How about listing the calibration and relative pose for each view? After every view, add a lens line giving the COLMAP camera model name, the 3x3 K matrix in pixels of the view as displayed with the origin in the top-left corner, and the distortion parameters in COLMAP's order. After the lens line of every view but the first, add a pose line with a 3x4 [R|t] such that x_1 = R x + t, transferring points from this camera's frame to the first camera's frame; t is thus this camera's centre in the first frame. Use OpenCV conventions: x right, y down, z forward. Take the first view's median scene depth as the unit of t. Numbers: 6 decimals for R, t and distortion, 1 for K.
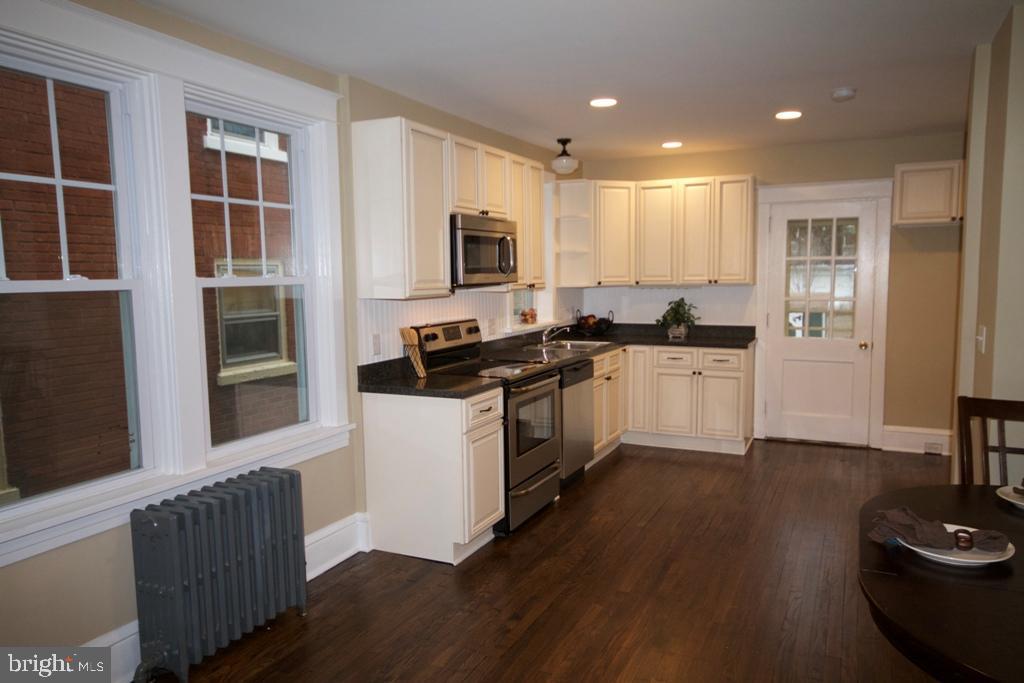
lens RADIAL K [[710.7, 0, 511.7], [0, 710.7, 343.3], [0, 0, 1]] dist [-0.000203, -0.000132]
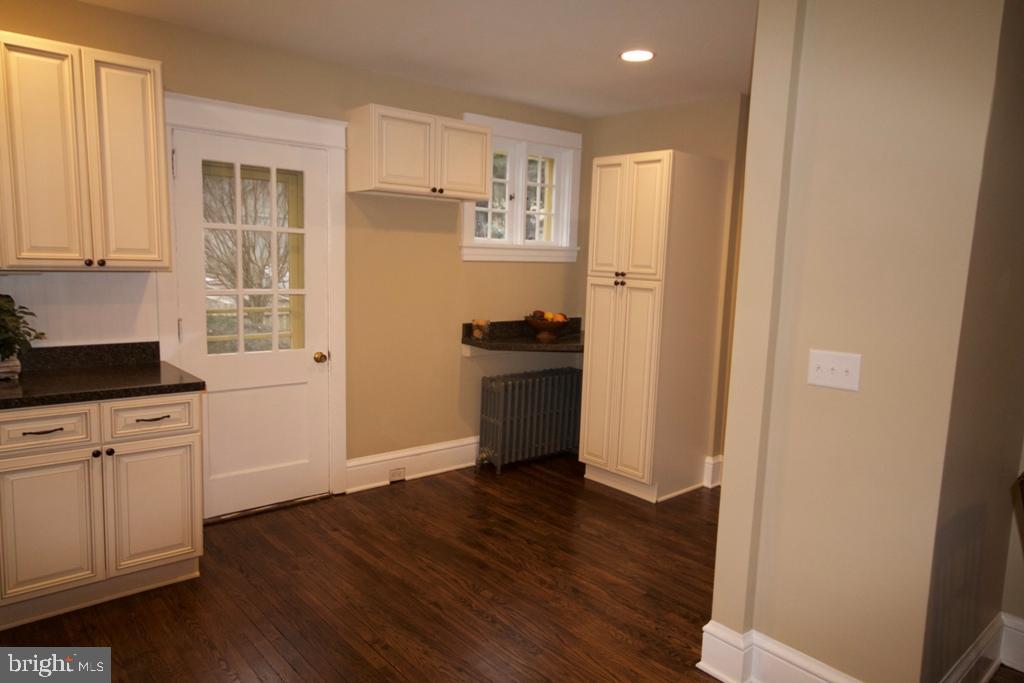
lens RADIAL K [[678.1, 0, 511.3], [0, 678.1, 351.7], [0, 0, 1]] dist [0.000772, 0.000349]
pose [[0.389983, -0.105725, 0.914732, -0.046452], [0.054945, 0.994289, 0.091495, -0.053710], [-0.919181, 0.014579, 0.393565, 0.558637]]
